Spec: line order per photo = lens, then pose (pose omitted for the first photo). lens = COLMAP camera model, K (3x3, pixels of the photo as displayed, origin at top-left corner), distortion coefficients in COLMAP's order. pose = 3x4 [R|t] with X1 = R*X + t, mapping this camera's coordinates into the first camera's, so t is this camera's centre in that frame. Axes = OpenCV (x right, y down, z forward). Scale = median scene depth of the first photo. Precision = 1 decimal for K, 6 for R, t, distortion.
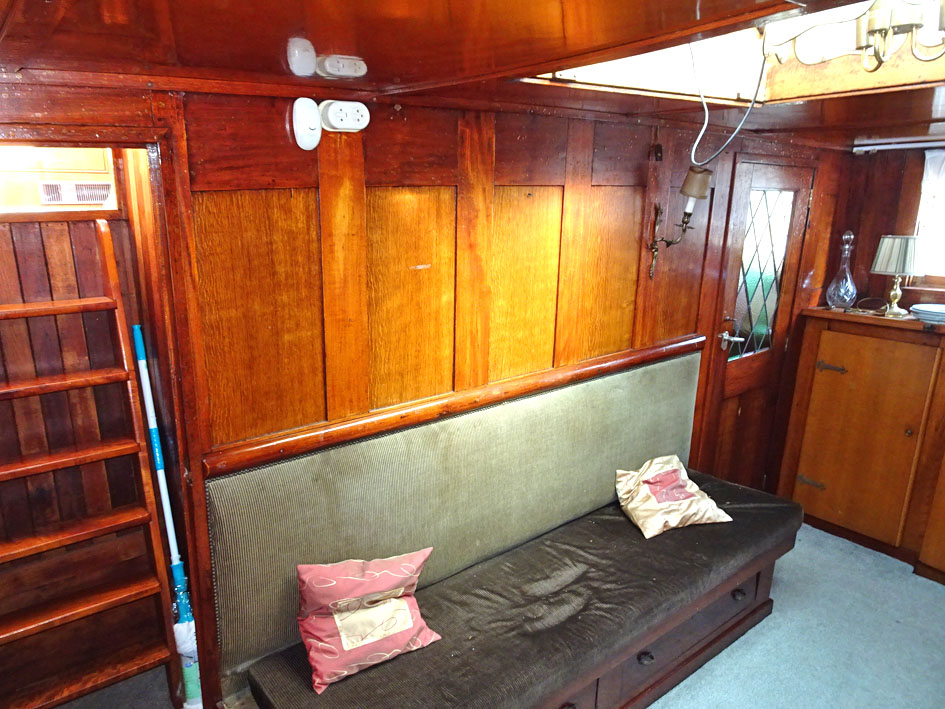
lens RADIAL K [[672.8, 0, 474.9], [0, 672.8, 361.0], [0, 0, 1]] dist [0.007693, 0.005618]
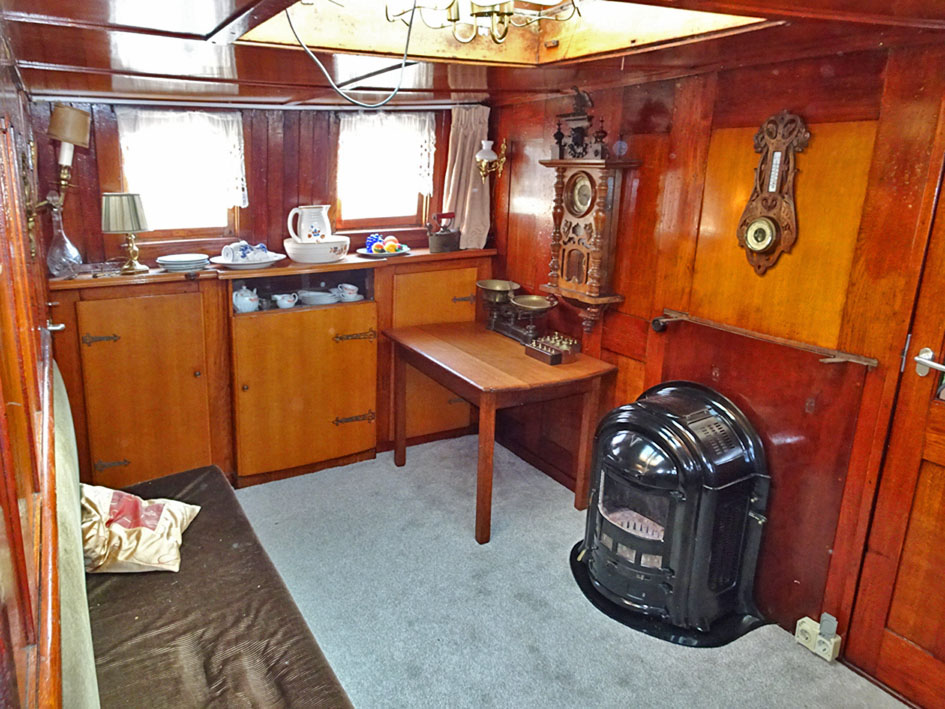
lens RADIAL K [[672.8, 0, 482.2], [0, 672.8, 357.9], [0, 0, 1]] dist [0.007693, 0.005618]
pose [[0.124964, -0.270320, 0.954626, -0.468129], [0.226102, 0.944610, 0.237886, -0.105439], [-0.966055, 0.186116, 0.179162, 0.514423]]
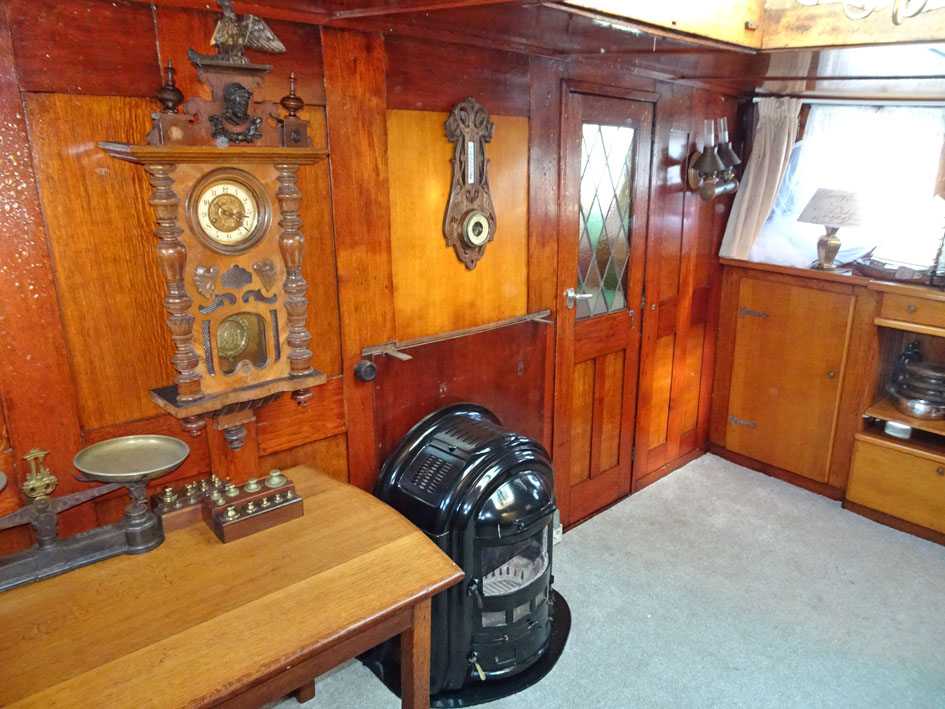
lens RADIAL K [[672.8, 0, 473.0], [0, 672.8, 350.7], [0, 0, 1]] dist [0.007693, 0.005618]
pose [[-0.998267, 0.003531, -0.058750, 0.777617], [-0.026928, 0.860193, 0.509257, -0.305015], [0.052334, 0.509956, -0.858607, 1.246226]]
